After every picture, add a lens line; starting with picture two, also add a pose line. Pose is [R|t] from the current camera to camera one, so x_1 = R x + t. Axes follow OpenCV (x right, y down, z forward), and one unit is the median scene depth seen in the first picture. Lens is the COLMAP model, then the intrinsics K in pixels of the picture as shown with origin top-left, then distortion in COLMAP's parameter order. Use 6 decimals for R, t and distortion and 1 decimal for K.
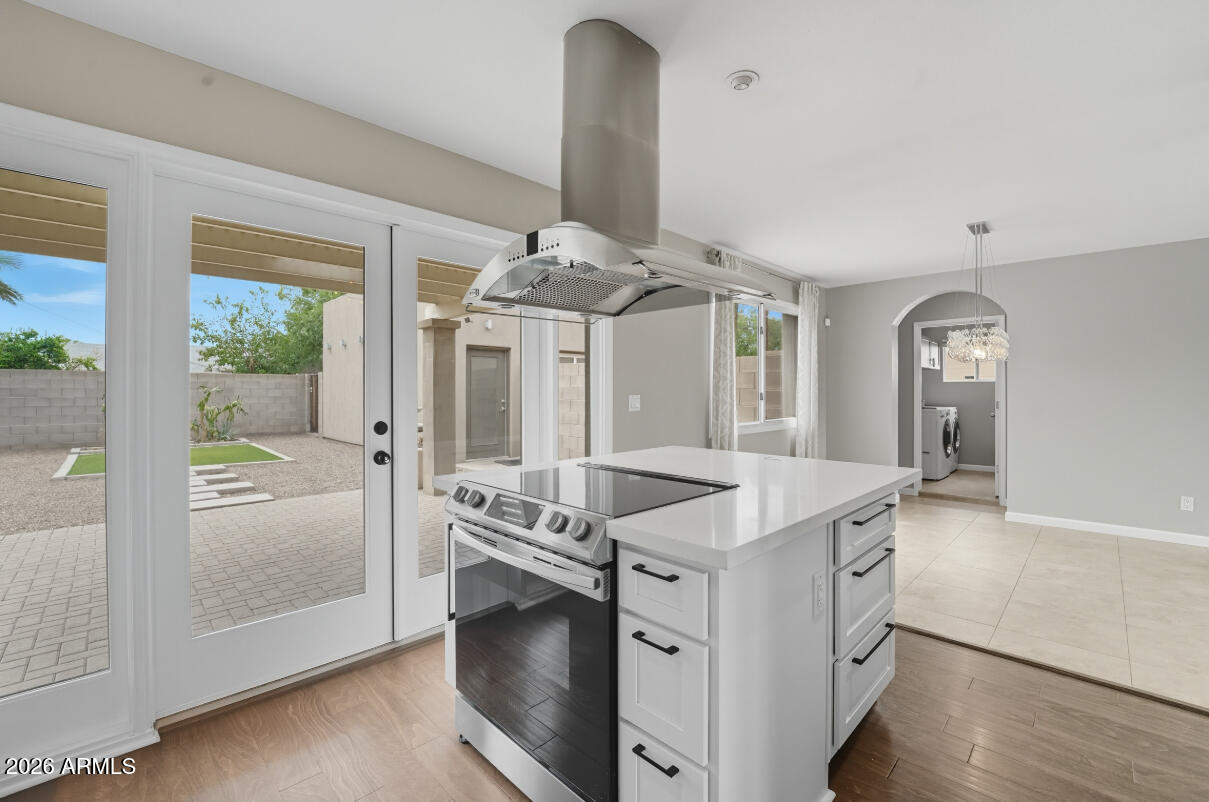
lens RADIAL K [[507.8, 0, 610.5], [0, 507.8, 395.9], [0, 0, 1]] dist [0.000155, 0.000019]
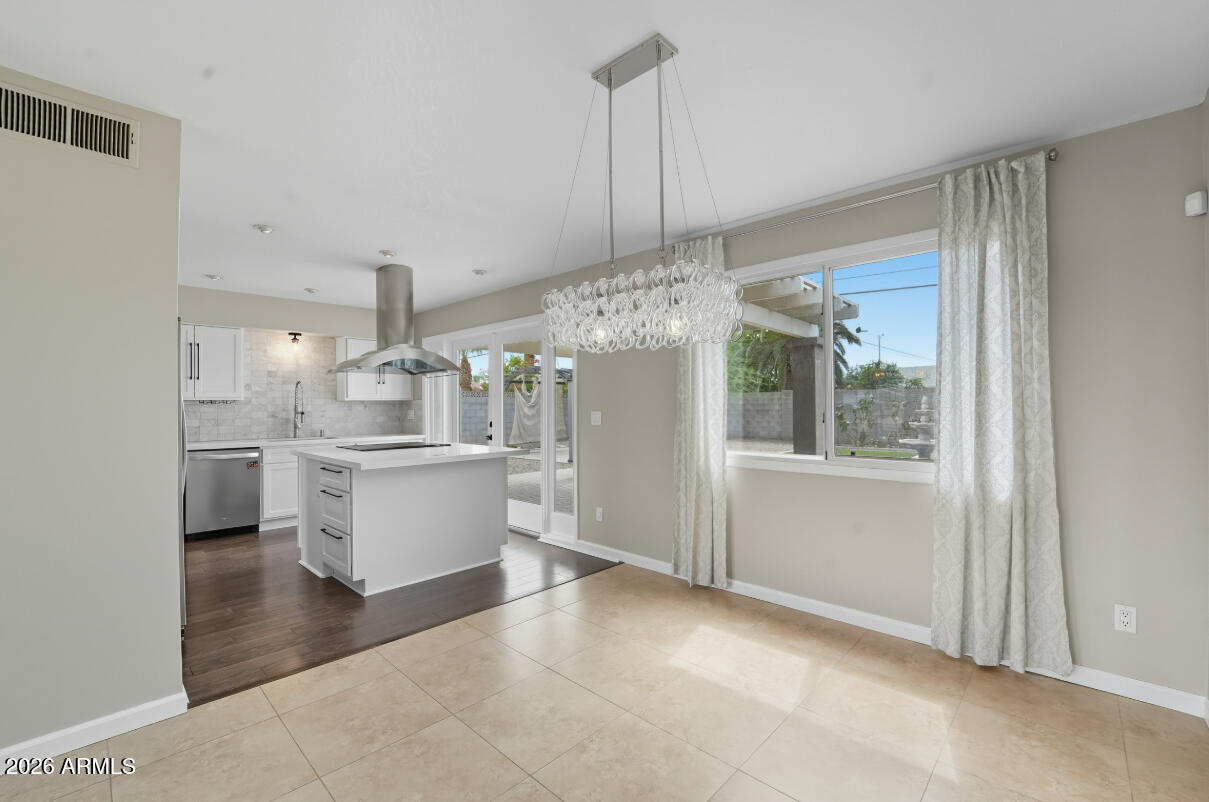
lens RADIAL K [[508.9, 0, 604.0], [0, 508.9, 399.3], [0, 0, 1]] dist [-0.022609, -0.000833]
pose [[0.013212, -0.011224, -0.999850, 1.046368], [-0.004860, 0.999924, -0.011289, -0.014490], [0.999901, 0.005009, 0.013157, 0.850992]]
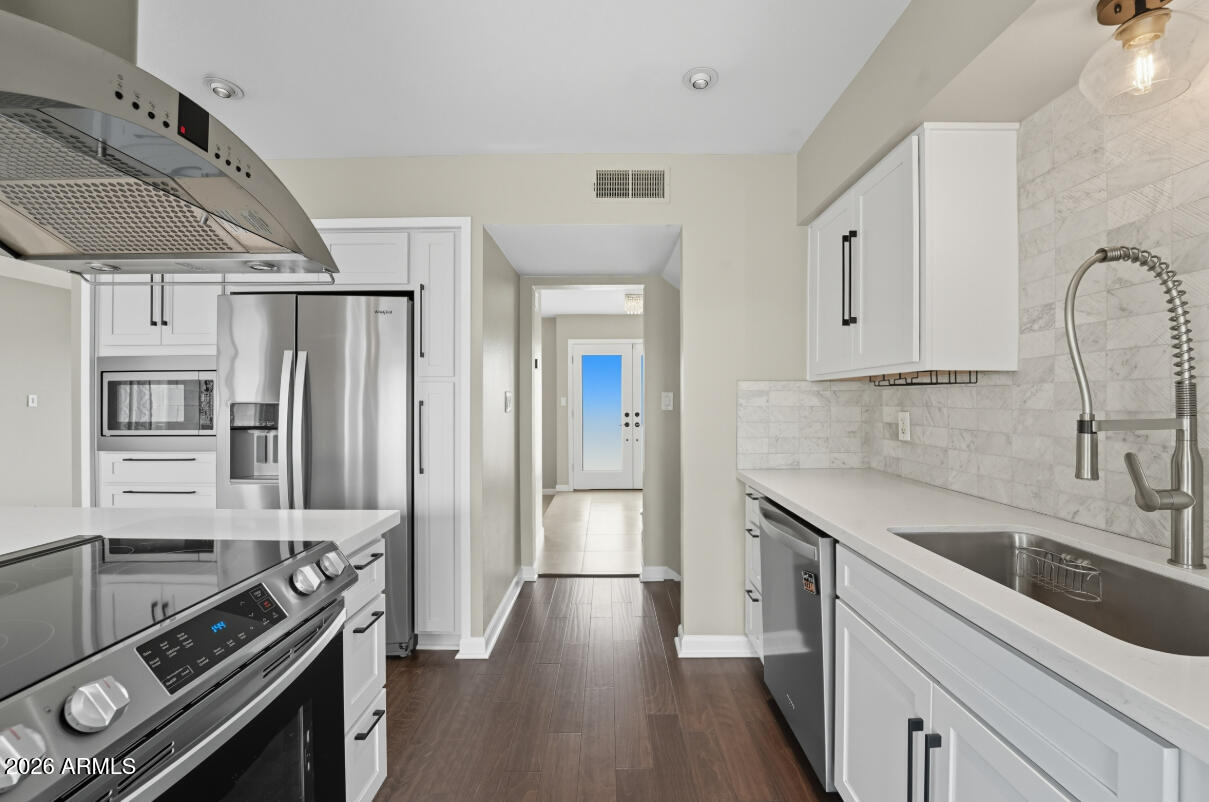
lens RADIAL K [[498.4, 0, 607.2], [0, 498.4, 401.3], [0, 0, 1]] dist [-0.022633, 0.000034]
pose [[-0.698883, 0.001243, 0.715235, -0.305725], [0.009301, 0.999930, 0.007351, -0.003832], [-0.715175, 0.011790, -0.698846, 0.392818]]
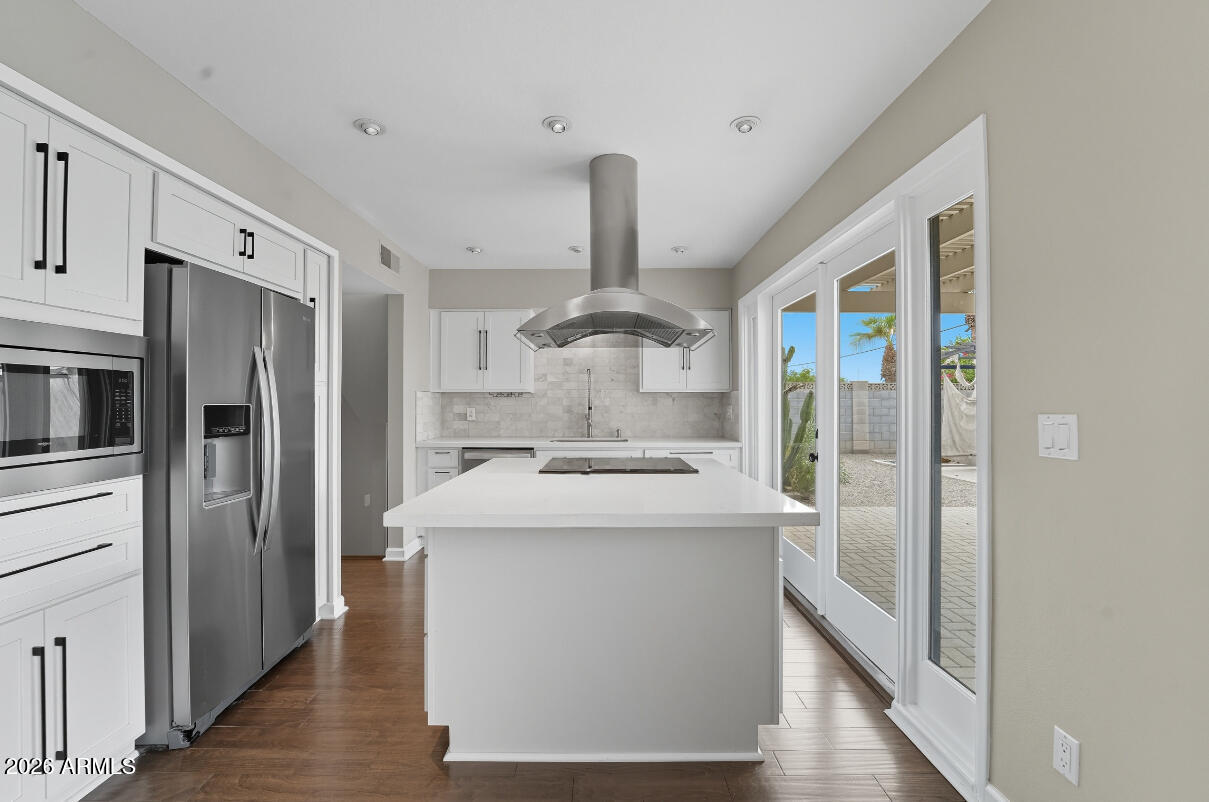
lens RADIAL K [[508.9, 0, 604.0], [0, 508.9, 399.3], [0, 0, 1]] dist [-0.022609, -0.000833]
pose [[-0.713530, -0.003389, -0.700617, 0.444026], [-0.006205, 0.999980, 0.001482, -0.009416], [0.700597, 0.005405, -0.713536, 0.871512]]
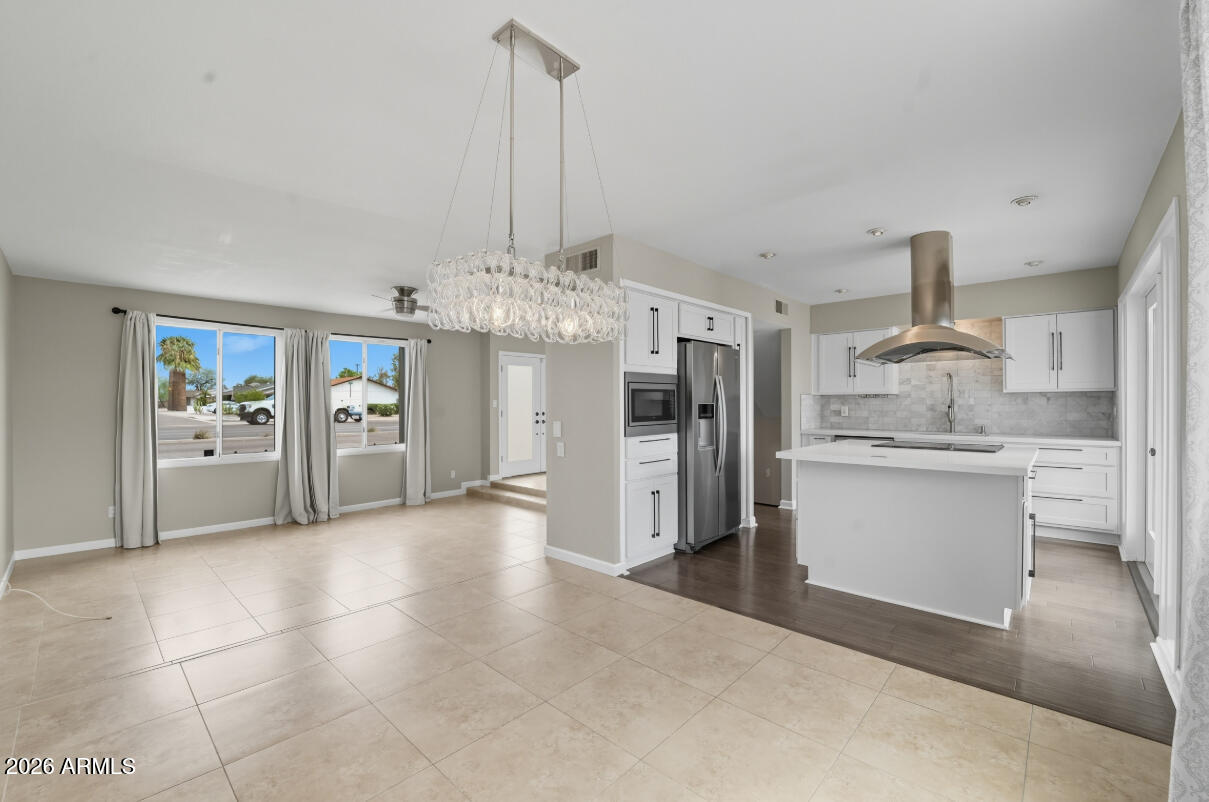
lens RADIAL K [[498.4, 0, 607.2], [0, 498.4, 401.3], [0, 0, 1]] dist [-0.022633, 0.000034]
pose [[-0.999596, 0.003031, -0.028243, 0.591885], [0.002835, 0.999972, 0.006958, -0.013384], [0.028263, 0.006875, -0.999577, 1.280702]]
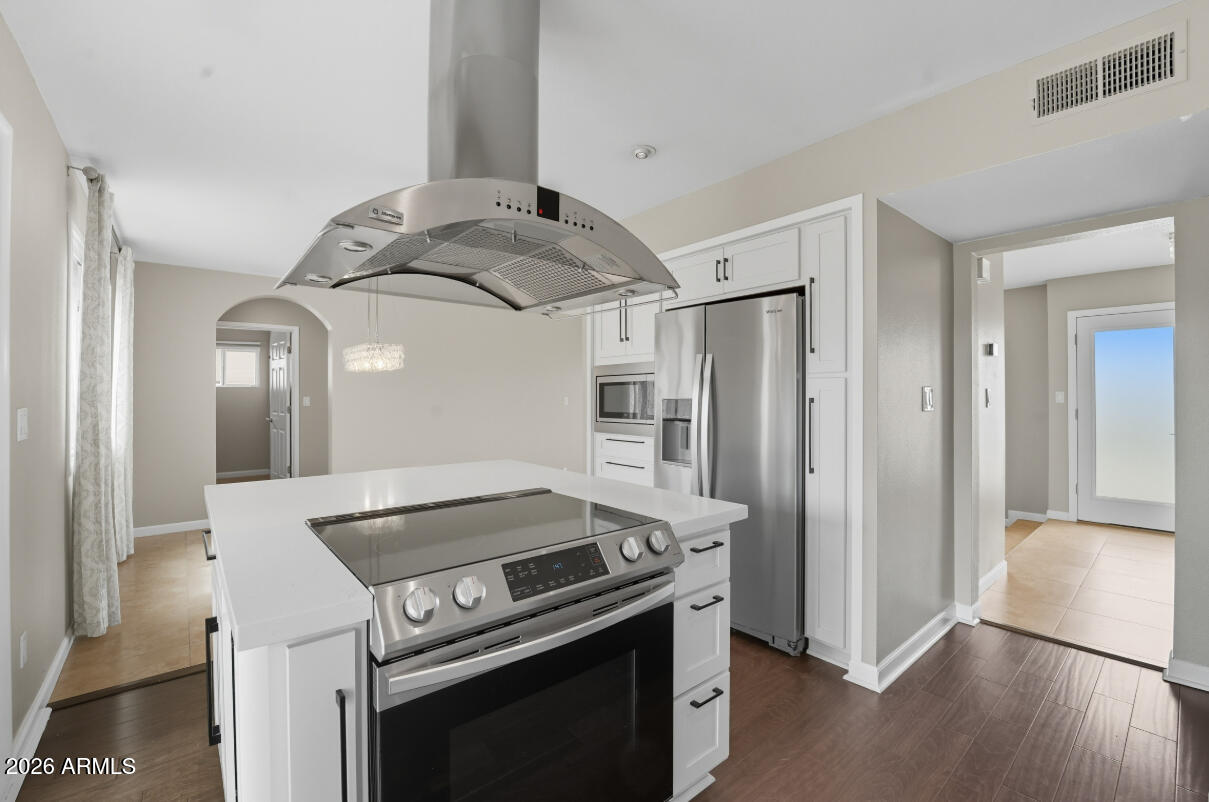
lens RADIAL K [[512.0, 0, 614.3], [0, 512.0, 394.7], [0, 0, 1]] dist [-0.017148, 0.000063]
pose [[0.083482, 0.001565, 0.996508, -0.333281], [0.010088, 0.999946, -0.002415, -0.006864], [-0.996458, 0.010254, 0.083462, 0.315966]]
